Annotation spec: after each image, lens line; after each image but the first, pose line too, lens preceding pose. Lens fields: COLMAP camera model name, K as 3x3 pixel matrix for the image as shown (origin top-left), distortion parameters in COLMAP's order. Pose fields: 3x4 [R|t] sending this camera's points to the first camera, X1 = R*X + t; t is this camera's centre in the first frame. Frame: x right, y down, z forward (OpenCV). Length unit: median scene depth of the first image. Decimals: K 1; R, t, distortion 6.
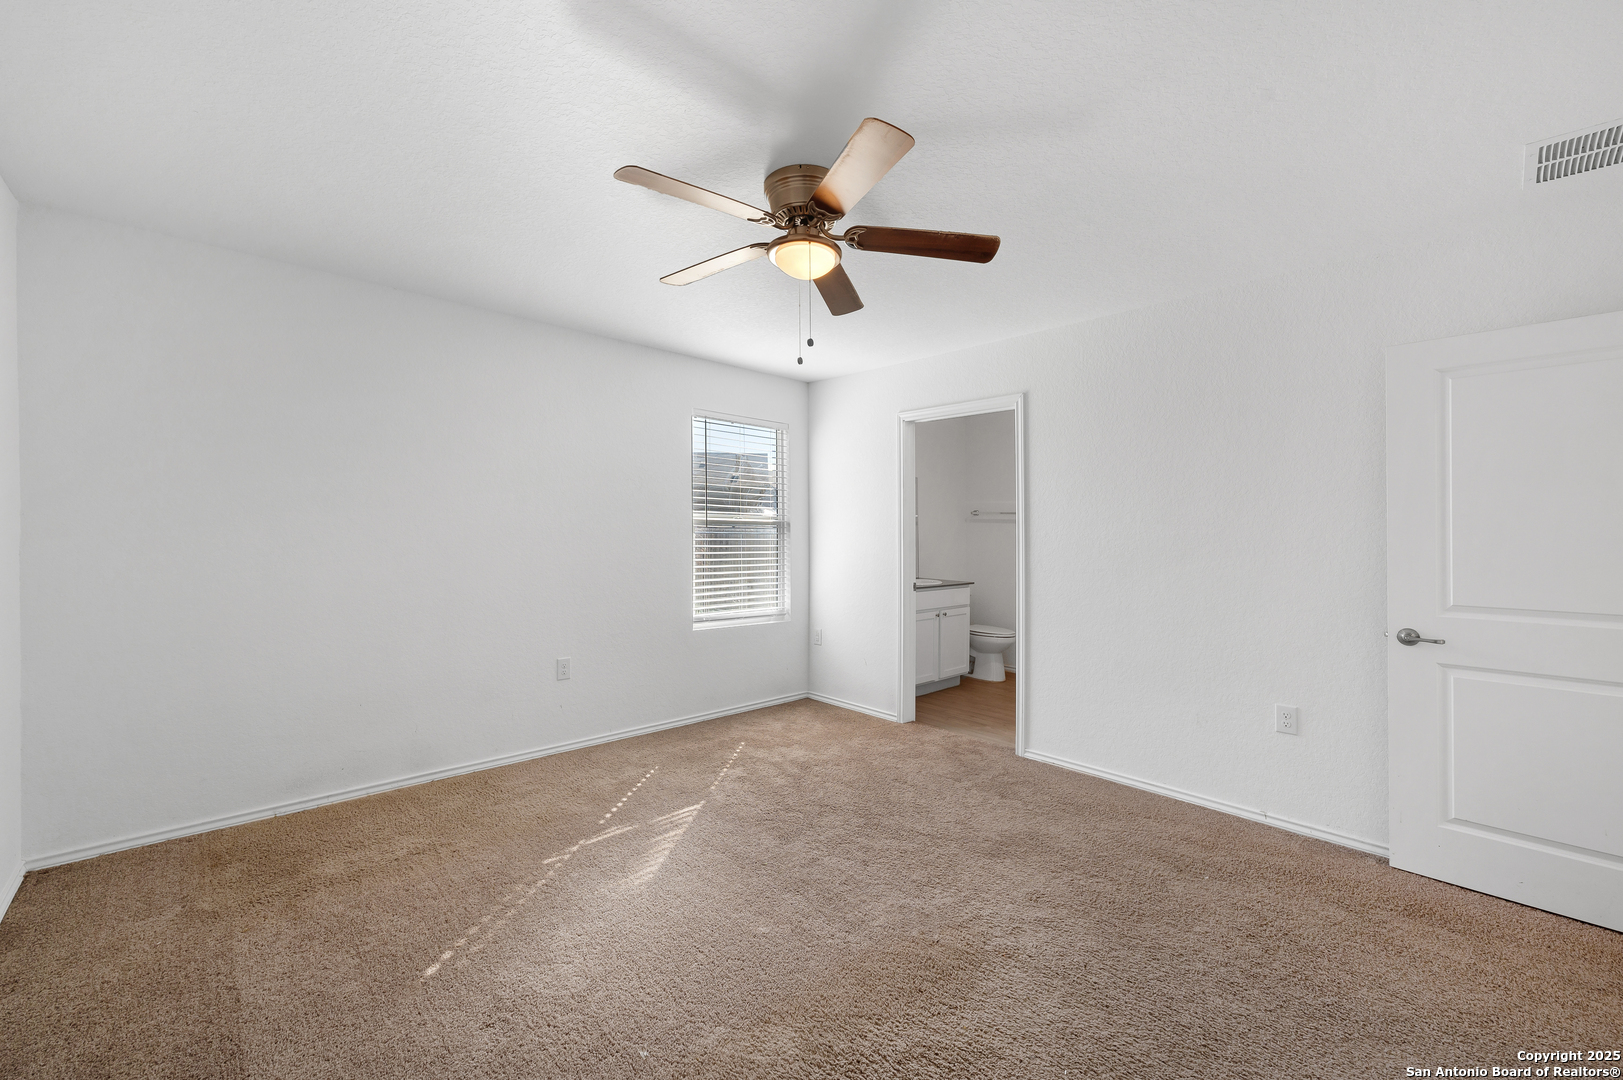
lens RADIAL K [[662.9, 0, 800.2], [0, 662.9, 525.1], [0, 0, 1]] dist [0.002121, 0.000034]
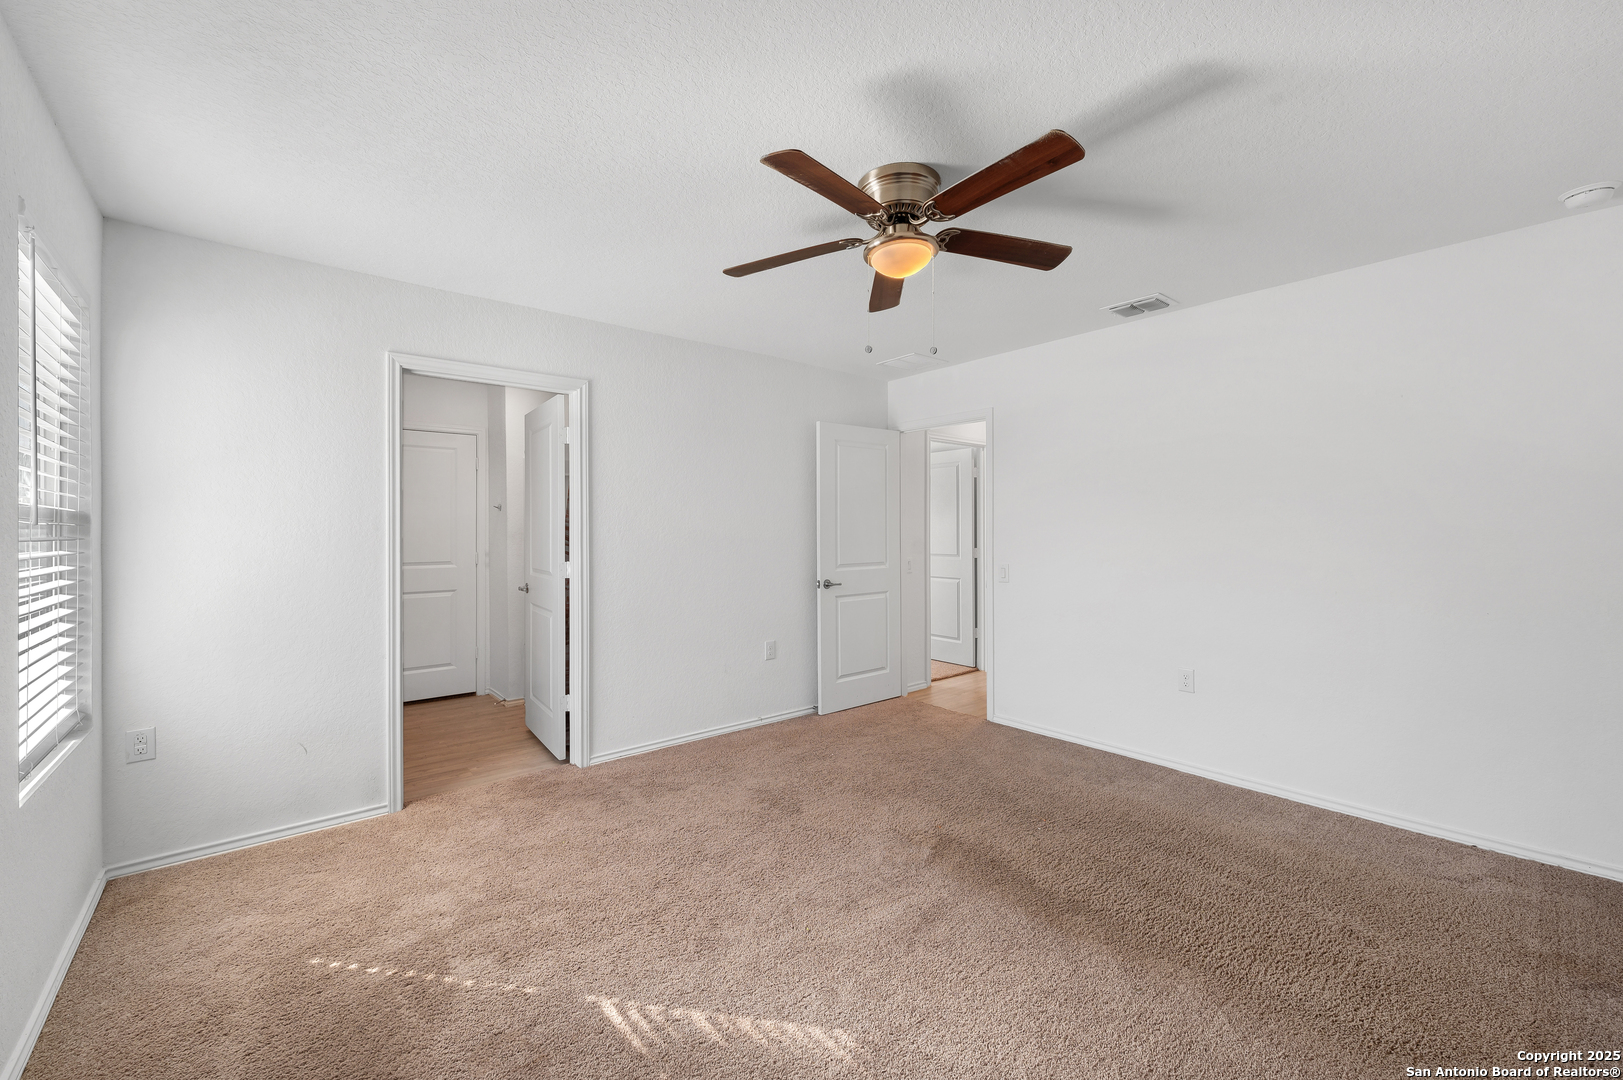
lens RADIAL K [[662.9, 0, 800.2], [0, 662.9, 525.1], [0, 0, 1]] dist [0.002121, 0.000034]
pose [[0.055171, -0.002605, 0.998474, -0.713485], [-0.004931, 0.999984, 0.002882, 0.003222], [-0.998465, -0.005083, 0.055157, 0.788045]]
